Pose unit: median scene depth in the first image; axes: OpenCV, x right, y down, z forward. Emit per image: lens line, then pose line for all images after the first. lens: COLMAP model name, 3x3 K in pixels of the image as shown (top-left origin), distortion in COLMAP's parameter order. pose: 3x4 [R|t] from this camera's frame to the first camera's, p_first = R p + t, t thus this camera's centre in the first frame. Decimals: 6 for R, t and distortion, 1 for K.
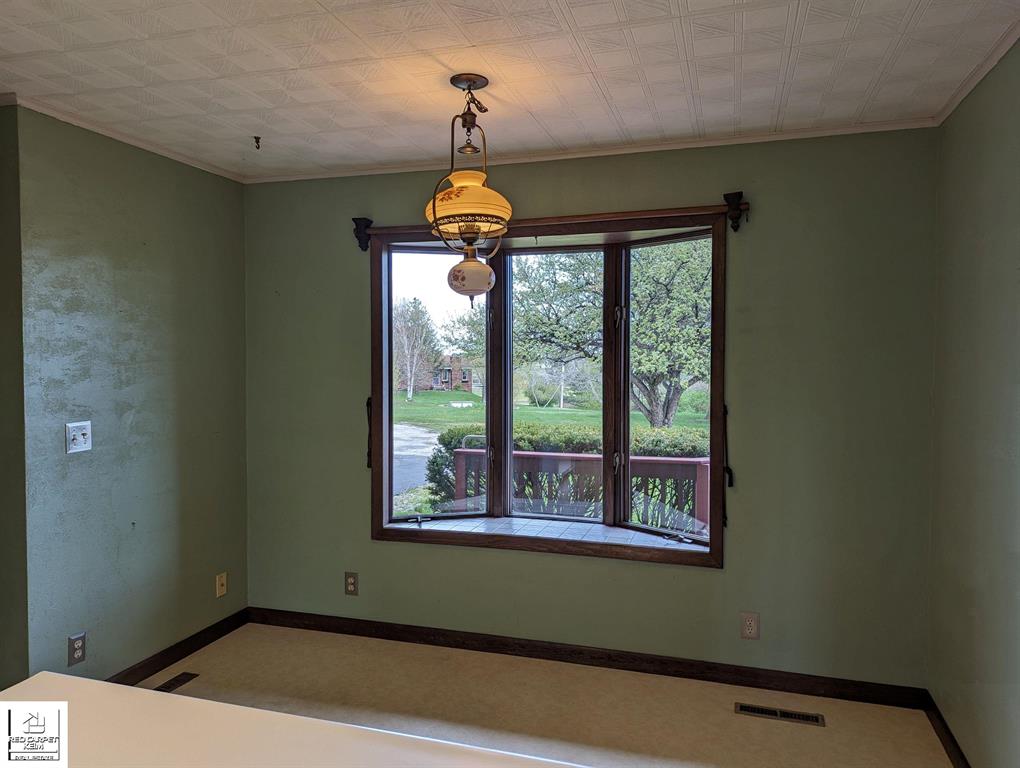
lens RADIAL K [[716.8, 0, 509.5], [0, 716.8, 380.8], [0, 0, 1]] dist [0.038678, -0.028096]
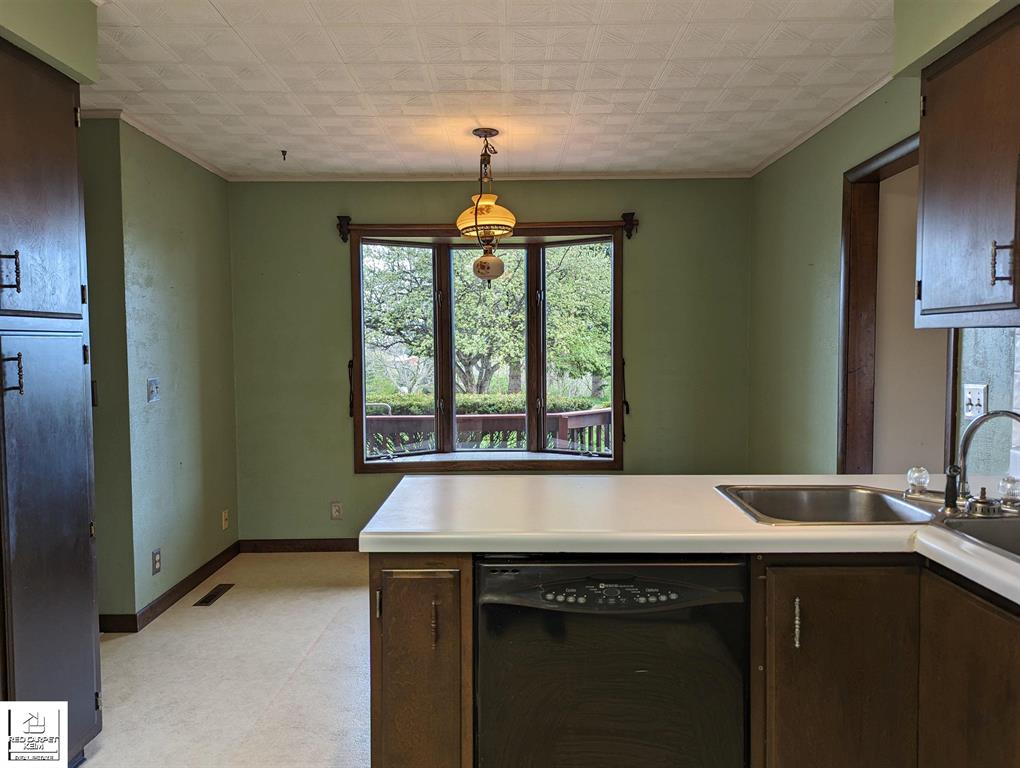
lens RADIAL K [[716.8, 0, 509.4], [0, 716.8, 383.5], [0, 0, 1]] dist [0.038678, -0.028096]
pose [[0.955070, -0.025238, 0.295303, -0.337012], [0.019710, 0.999571, 0.021684, 0.046677], [-0.295724, -0.014889, 0.955158, -0.308530]]
